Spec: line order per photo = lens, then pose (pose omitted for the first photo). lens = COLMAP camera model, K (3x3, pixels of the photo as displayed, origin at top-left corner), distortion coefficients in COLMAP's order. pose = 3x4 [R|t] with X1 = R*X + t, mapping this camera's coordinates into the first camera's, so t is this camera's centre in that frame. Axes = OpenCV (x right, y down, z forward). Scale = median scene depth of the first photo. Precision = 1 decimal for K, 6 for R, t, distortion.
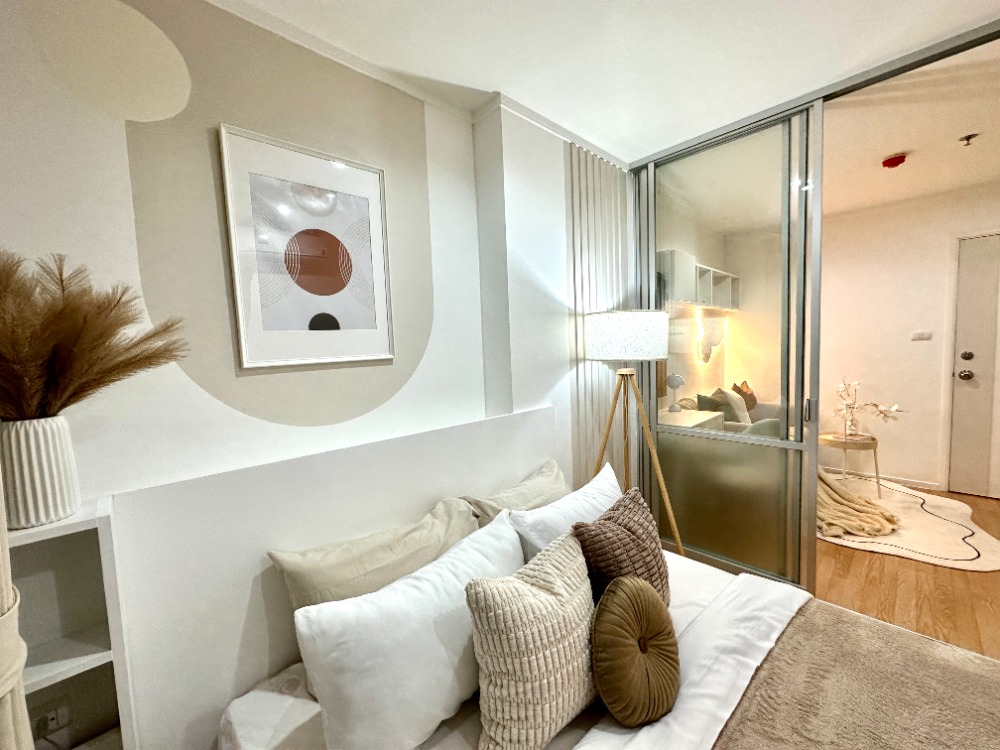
lens RADIAL K [[399.6, 0, 501.4], [0, 399.6, 375.2], [0, 0, 1]] dist [0.001719, 0.000144]
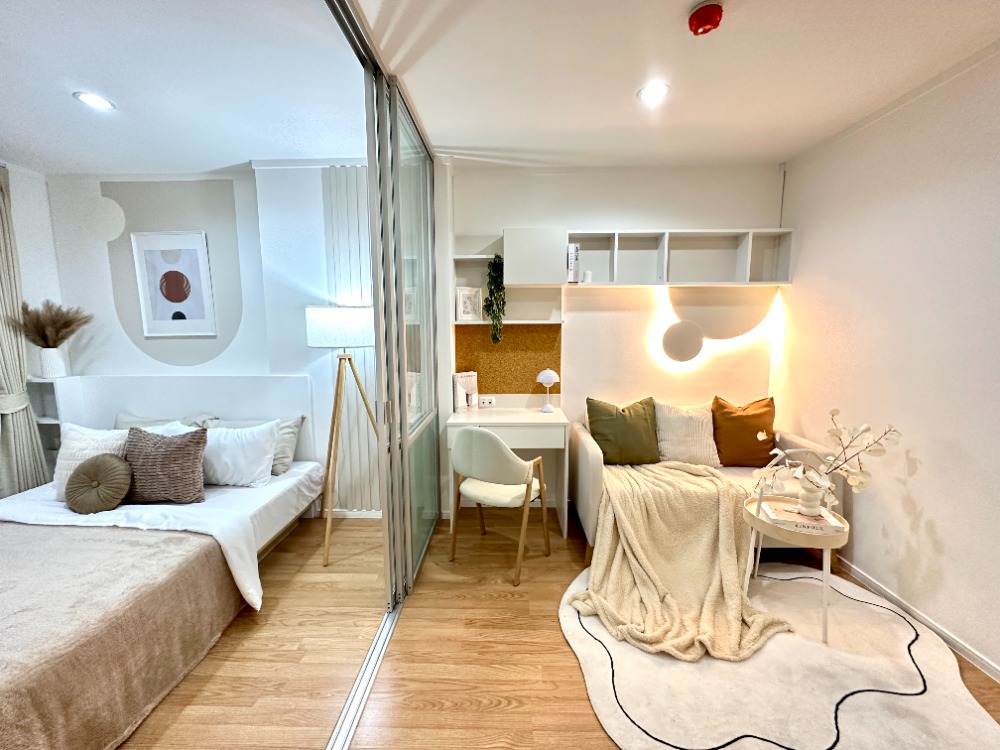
lens RADIAL K [[399.6, 0, 498.3], [0, 399.6, 374.6], [0, 0, 1]] dist [0.001719, 0.000144]
pose [[0.699542, 0.122653, -0.703987, 2.031002], [-0.072384, 0.992255, 0.100950, -0.149360], [0.710916, -0.019662, 0.703002, 0.669259]]
